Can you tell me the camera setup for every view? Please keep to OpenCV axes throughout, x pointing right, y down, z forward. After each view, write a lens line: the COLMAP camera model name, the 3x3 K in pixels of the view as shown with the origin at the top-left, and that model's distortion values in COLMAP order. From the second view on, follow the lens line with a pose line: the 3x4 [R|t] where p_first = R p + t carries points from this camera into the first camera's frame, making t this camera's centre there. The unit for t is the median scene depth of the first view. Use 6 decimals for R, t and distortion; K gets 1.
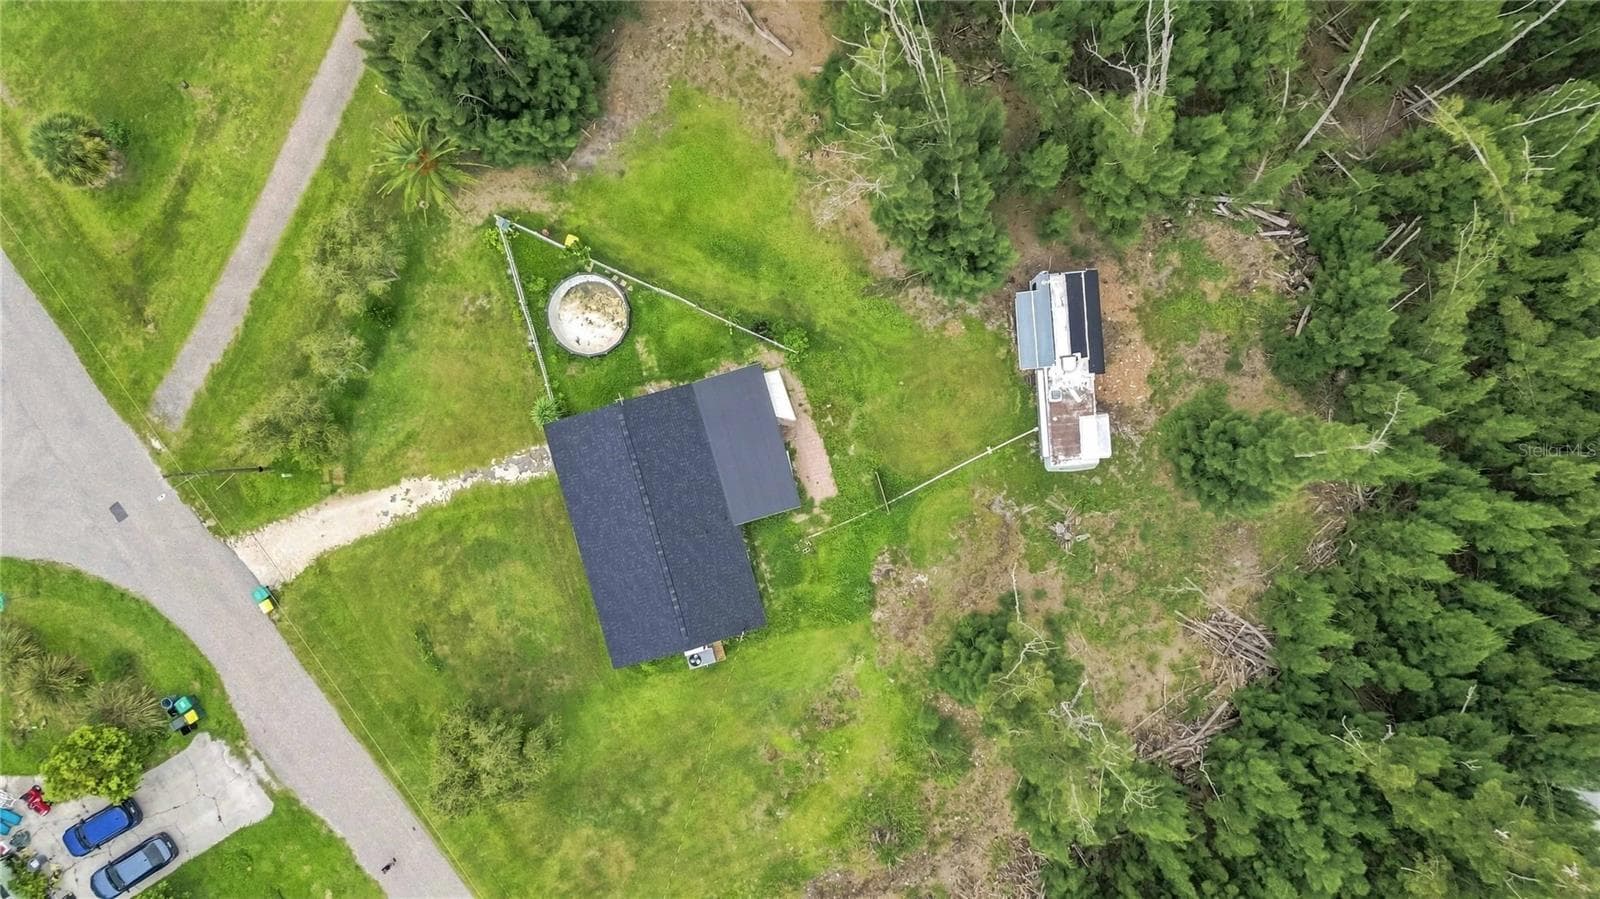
lens RADIAL K [[1128.5, 0, 800.0], [0, 1128.5, 449.5], [0, 0, 1]] dist [0.062009, -0.050144]
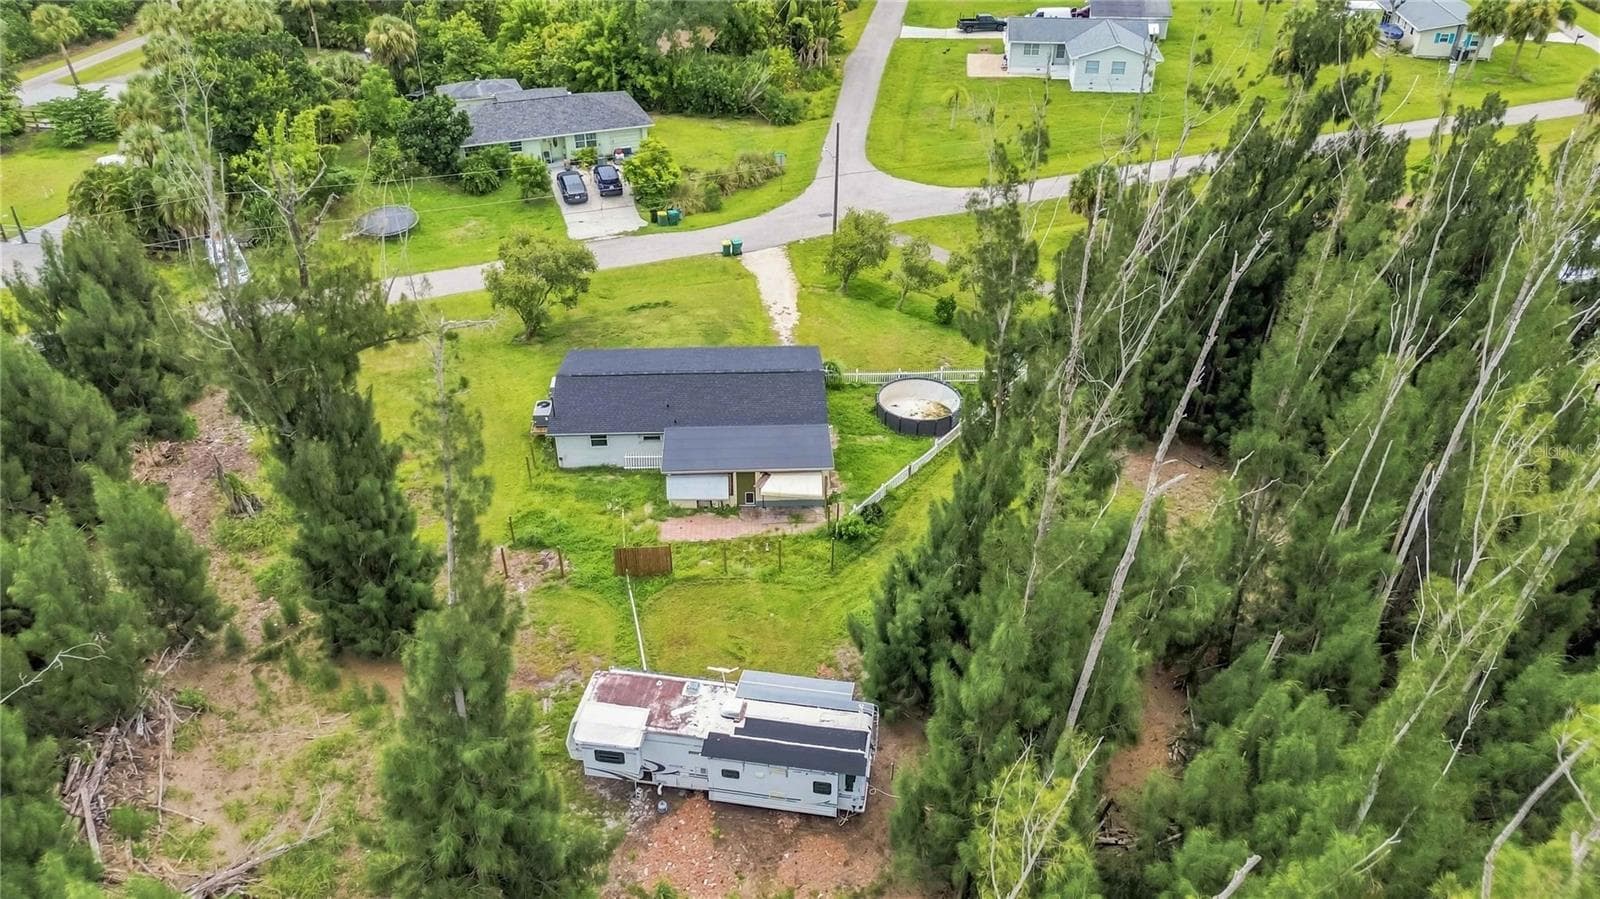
lens RADIAL K [[1128.5, 0, 800.0], [0, 1128.5, 449.5], [0, 0, 1]] dist [0.062009, -0.050144]
pose [[-0.232083, 0.551201, -0.801446, 0.660690], [-0.972437, -0.150492, 0.178096, -0.204861], [-0.022444, 0.820688, 0.570935, 0.493007]]
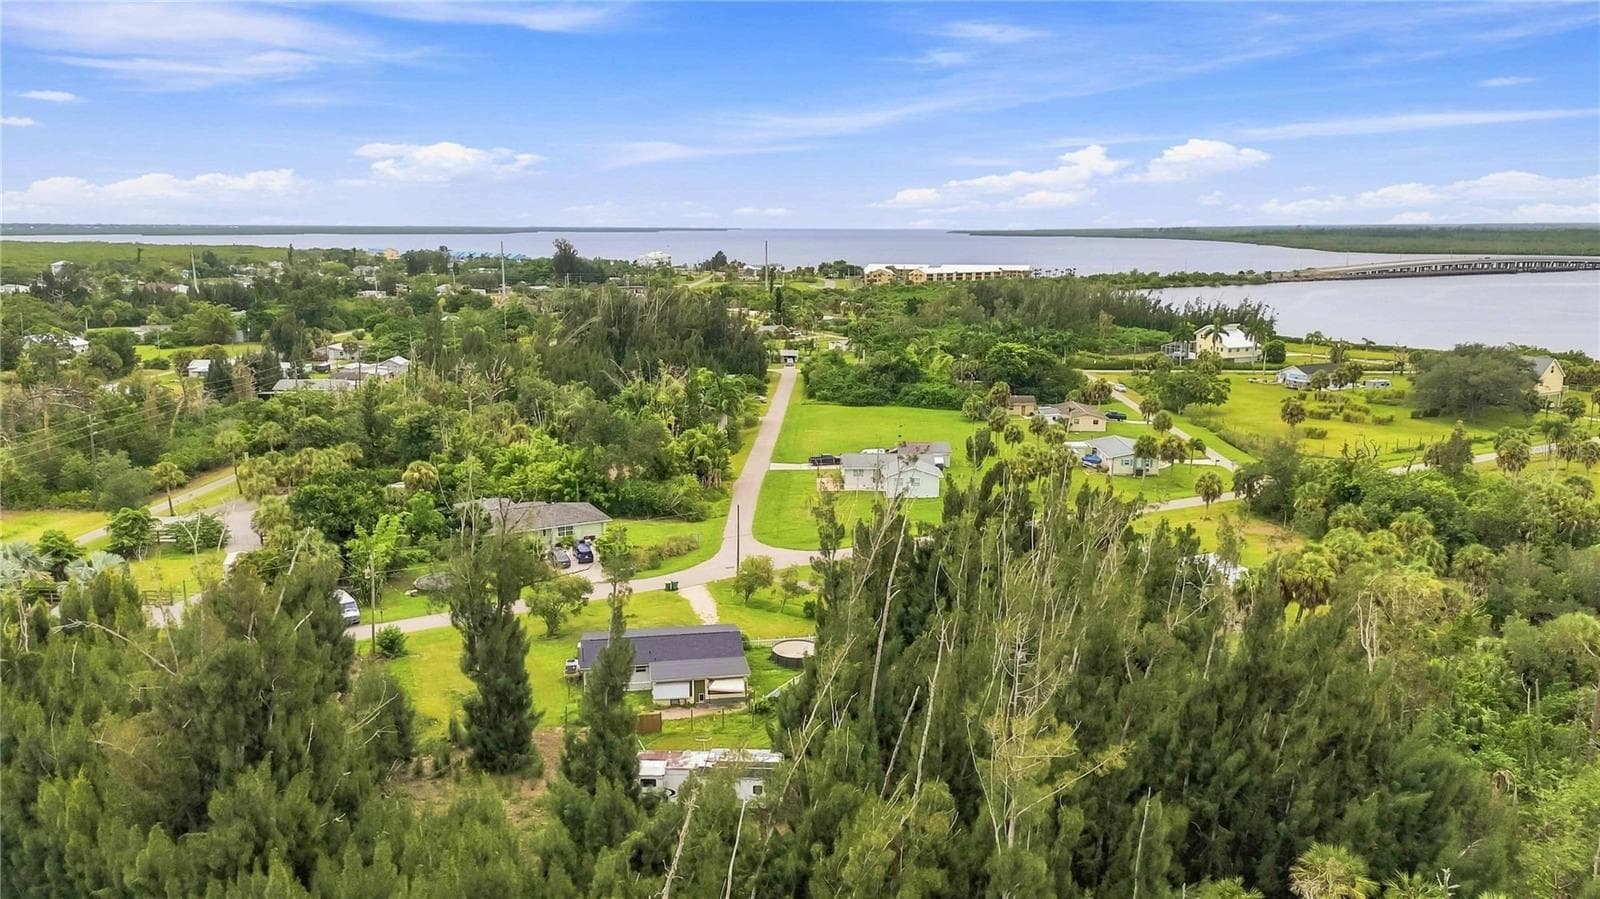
lens RADIAL K [[1128.5, 0, 800.0], [0, 1128.5, 449.5], [0, 0, 1]] dist [0.062009, -0.050144]
pose [[-0.117621, 0.209426, -0.970724, 1.378405], [-0.992718, -0.050380, 0.109417, -0.296311], [-0.025990, 0.976526, 0.213827, 0.374519]]
